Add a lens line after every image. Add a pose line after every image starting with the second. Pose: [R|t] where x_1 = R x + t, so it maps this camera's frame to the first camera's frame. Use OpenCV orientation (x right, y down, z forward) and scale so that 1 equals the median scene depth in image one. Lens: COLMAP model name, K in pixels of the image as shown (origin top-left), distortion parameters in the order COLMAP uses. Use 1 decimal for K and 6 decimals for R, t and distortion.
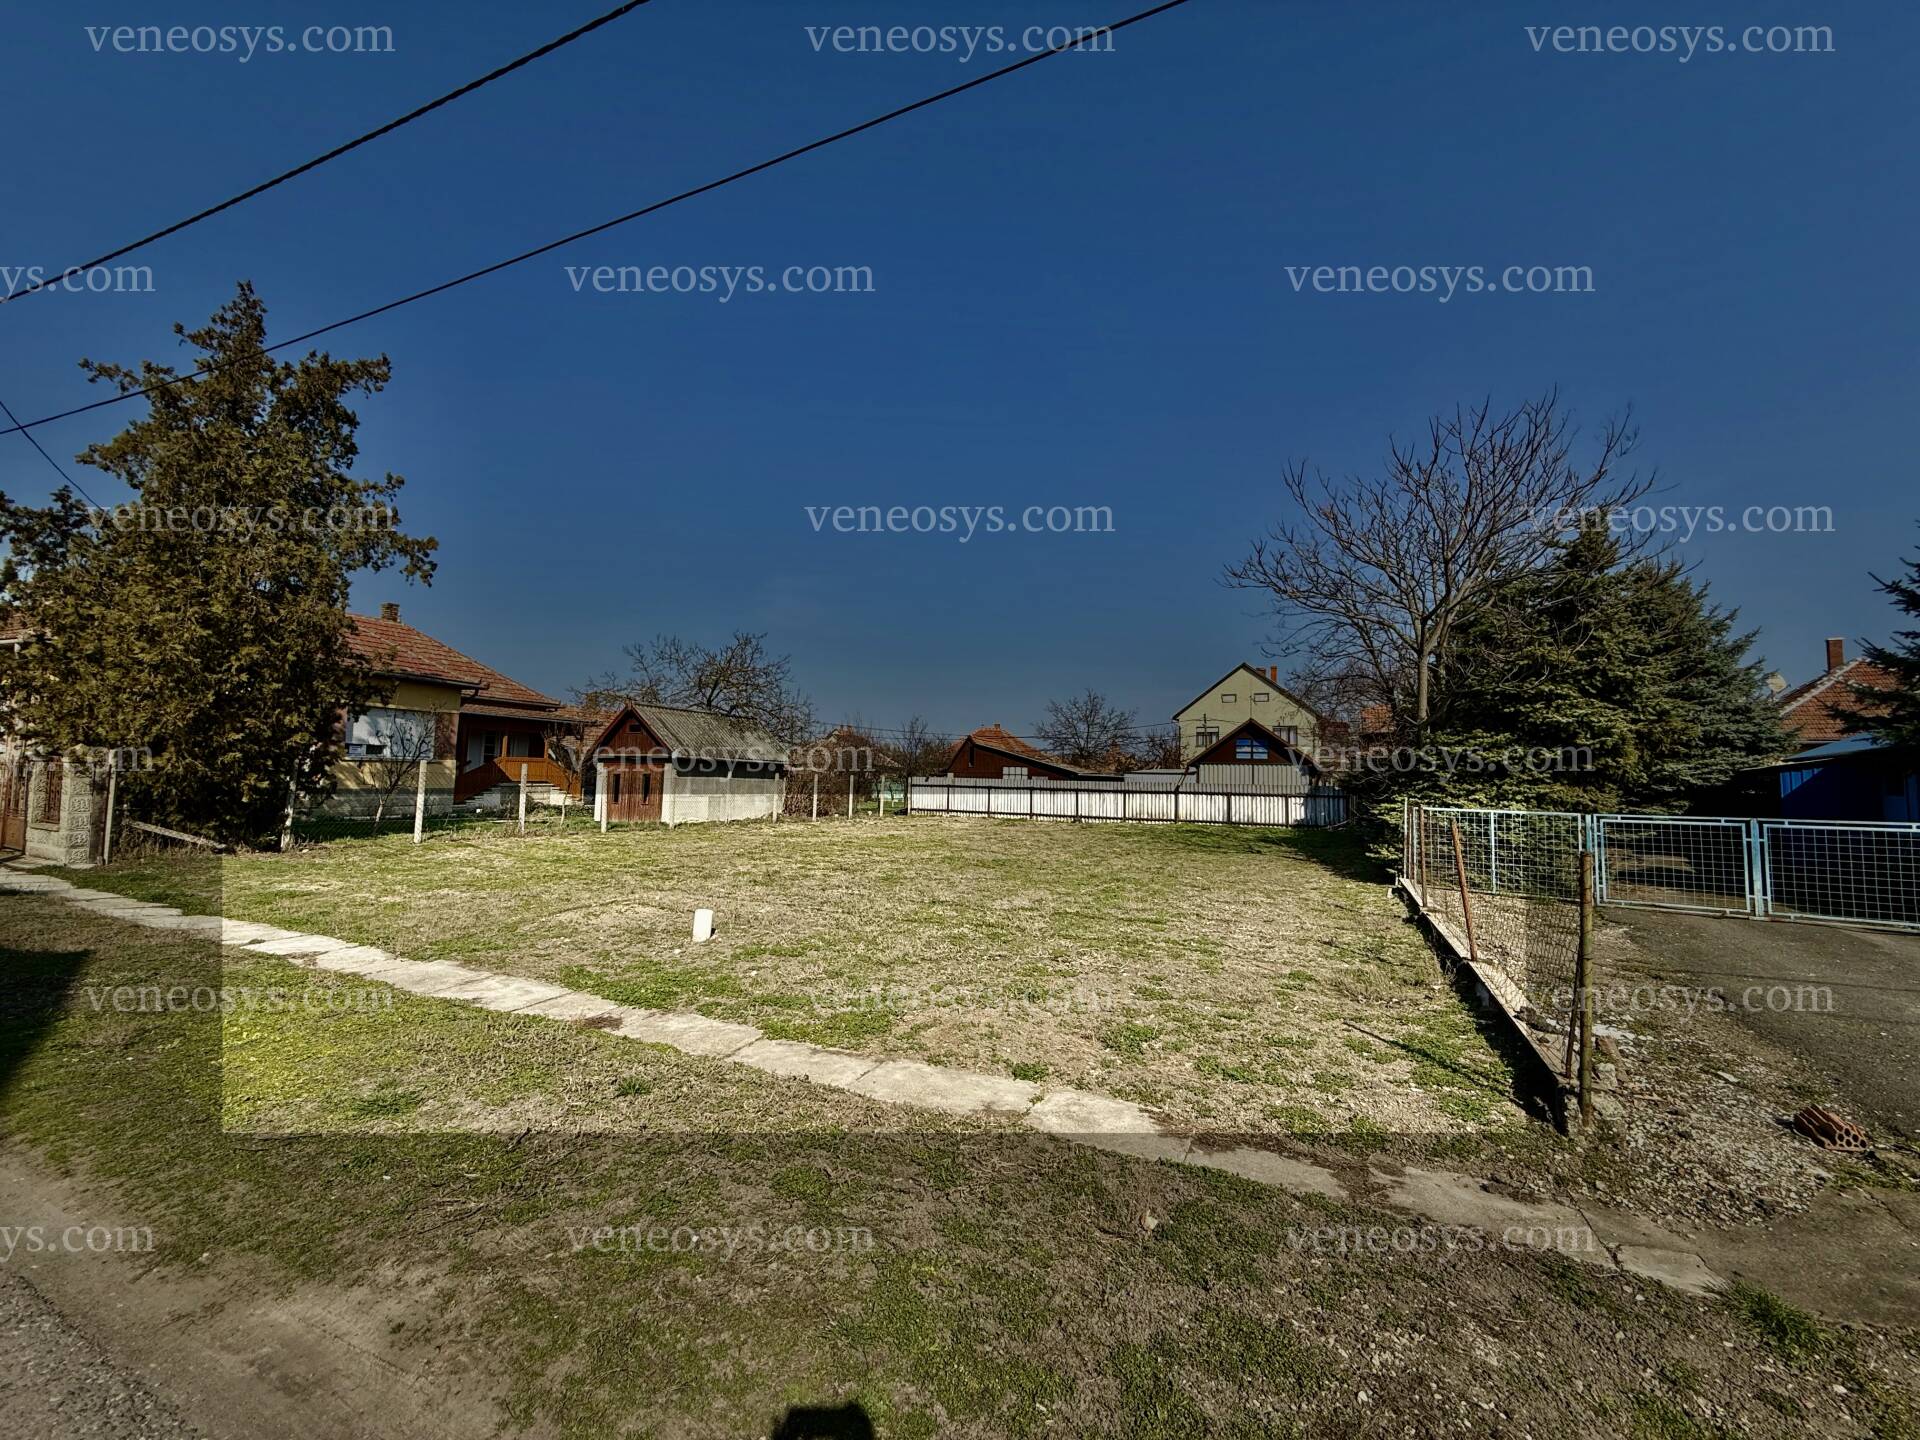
lens RADIAL K [[767.3, 0, 960.0], [0, 767.3, 724.6], [0, 0, 1]] dist [-0.003626, 0.001271]
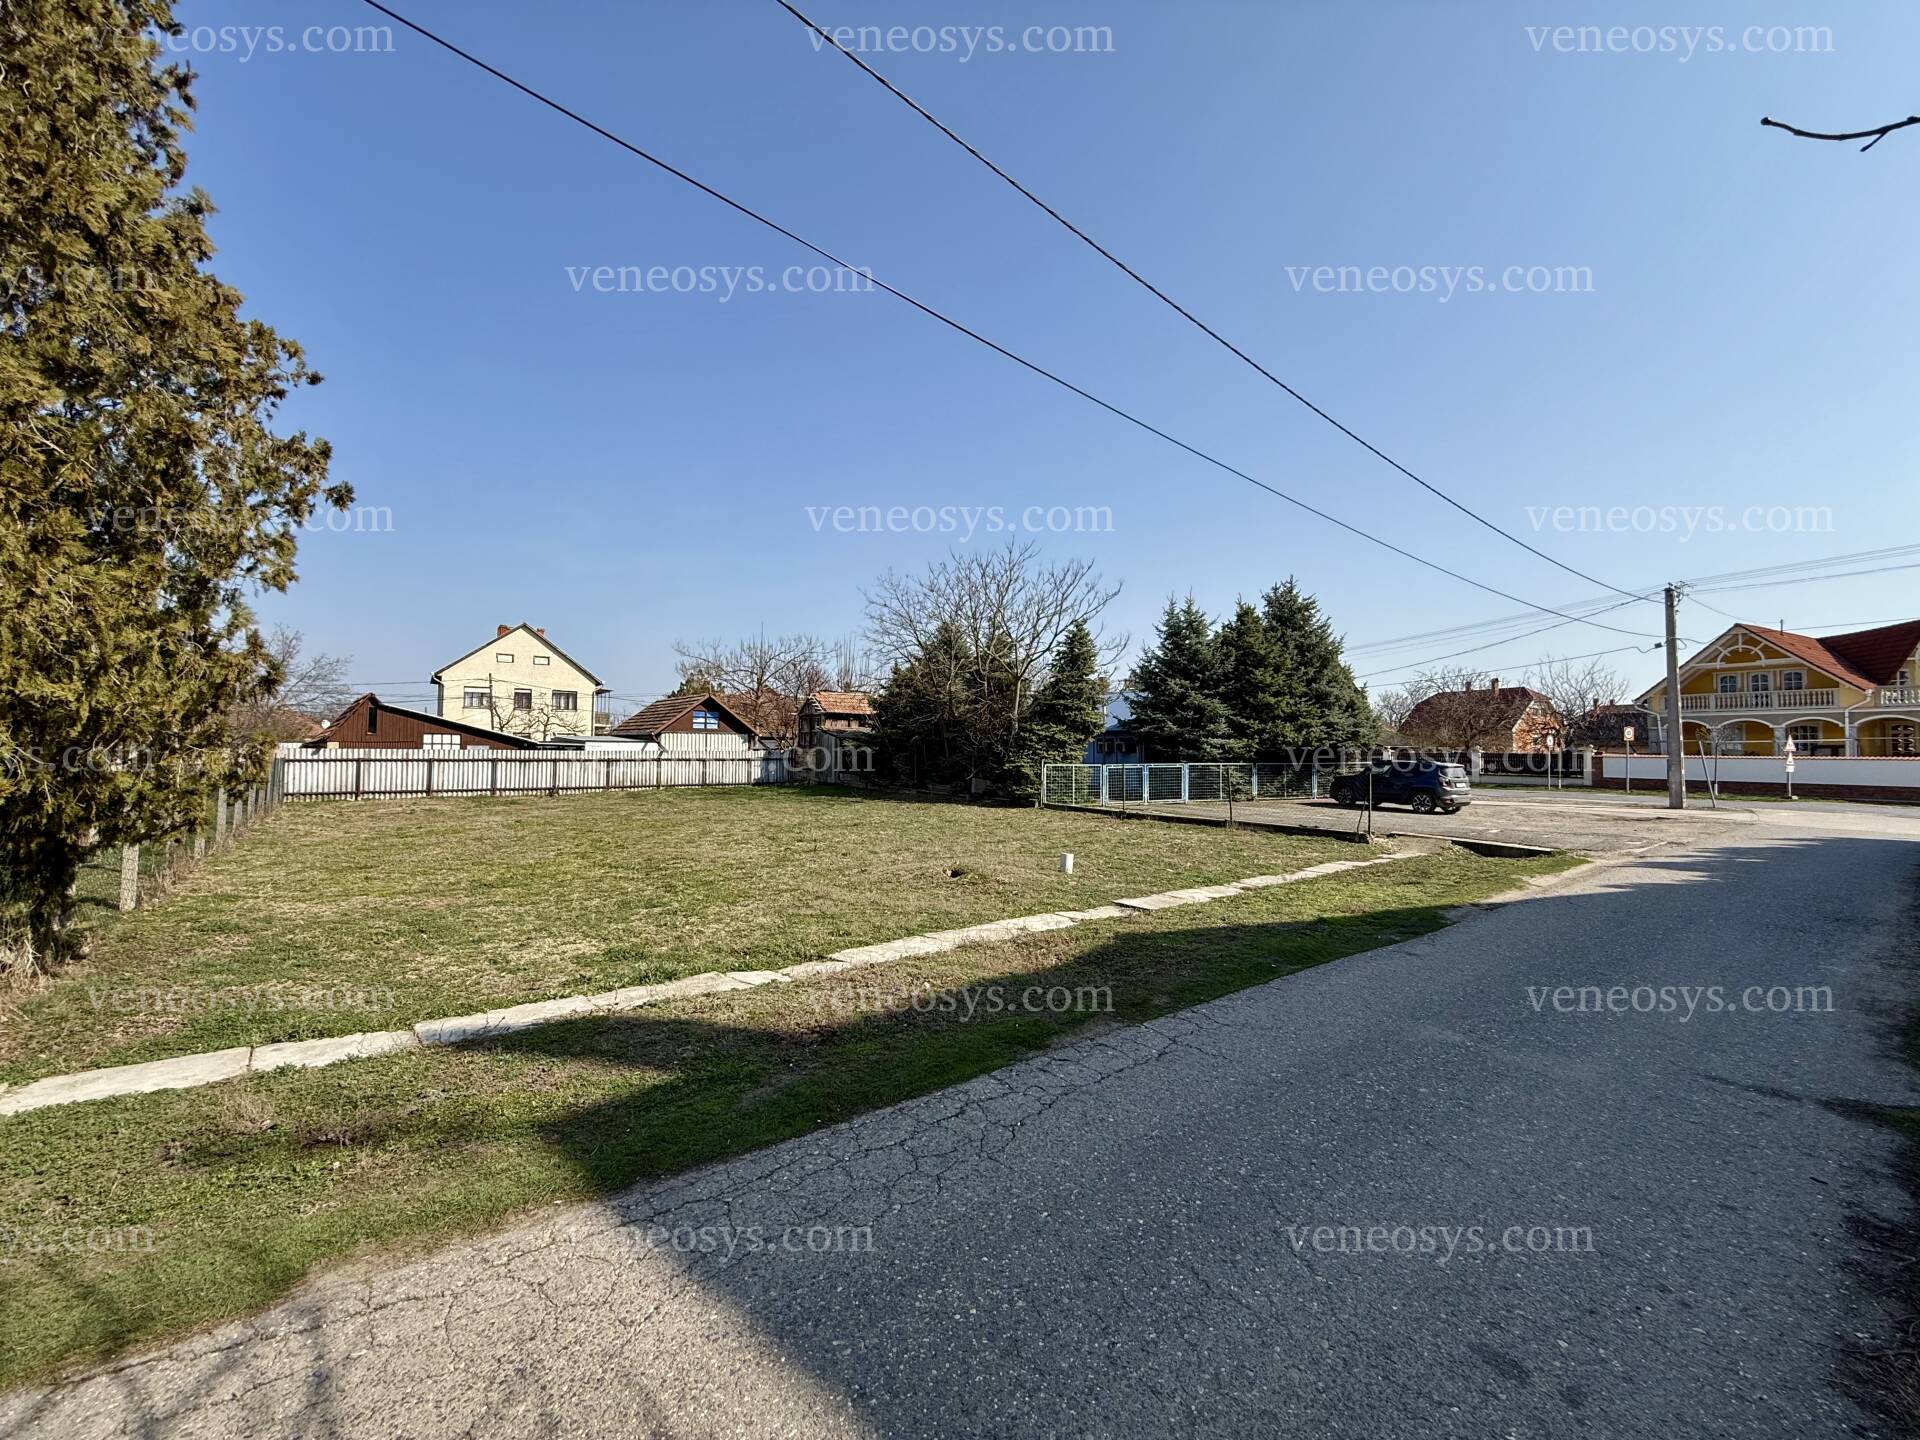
lens RADIAL K [[767.3, 0, 955.1], [0, 767.3, 732.1], [0, 0, 1]] dist [-0.003626, 0.001271]
pose [[0.442338, 0.001347, 0.896848, -0.793049], [-0.059296, 0.997855, 0.027747, -0.007961], [-0.894886, -0.065453, 0.441469, 0.237444]]
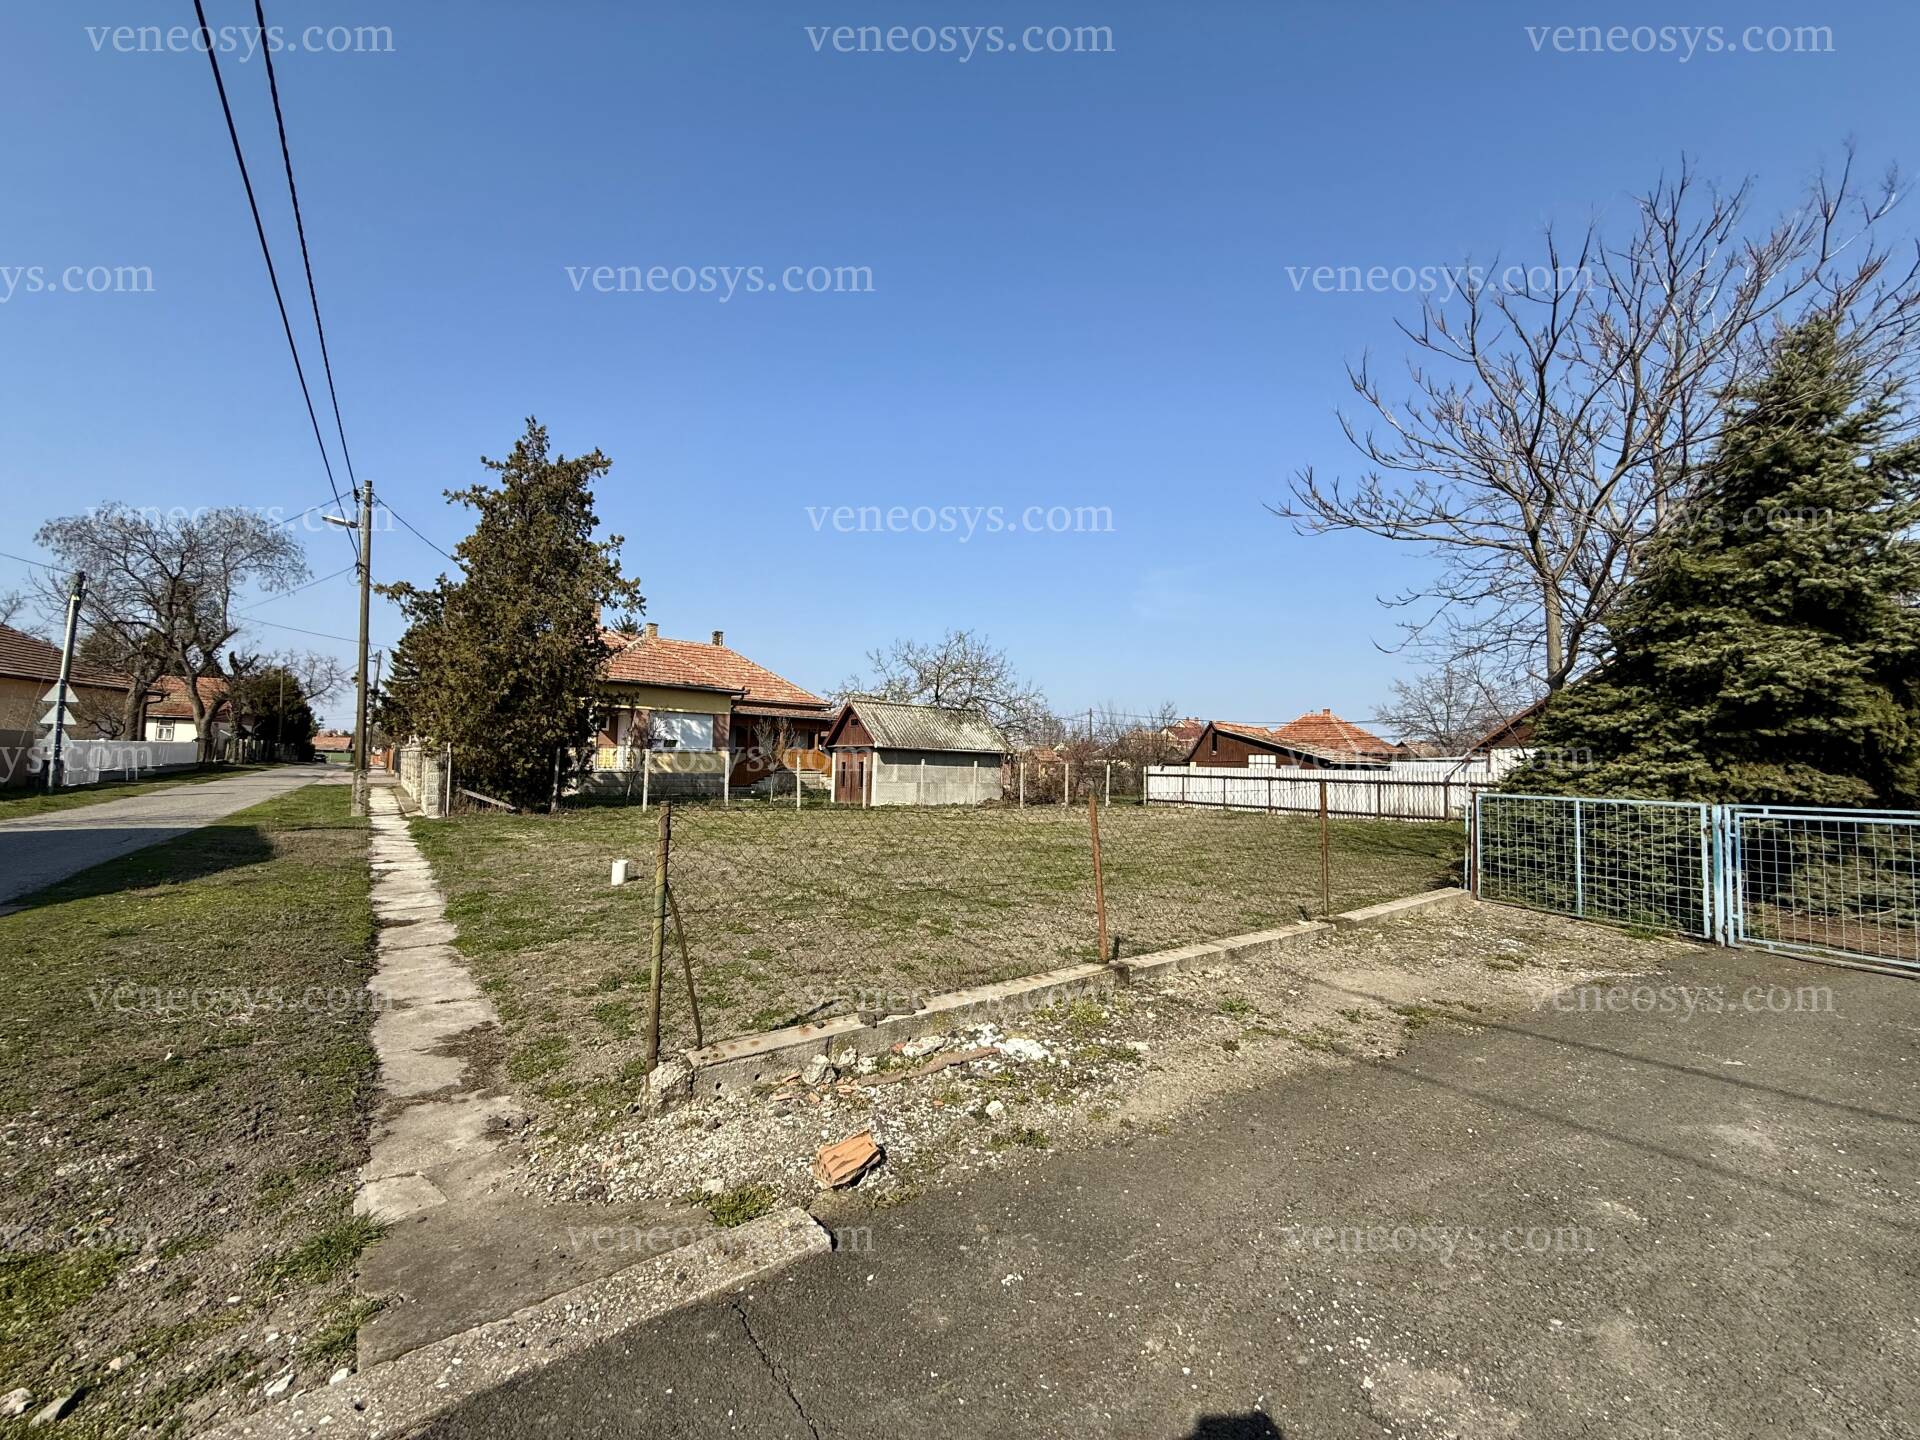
lens RADIAL K [[767.3, 0, 951.7], [0, 767.3, 726.2], [0, 0, 1]] dist [-0.003626, 0.001271]
pose [[0.881649, -0.025547, -0.471213, 0.323012], [0.029870, 0.999552, 0.001696, 0.017560], [0.470959, -0.015570, 0.882018, 0.073436]]
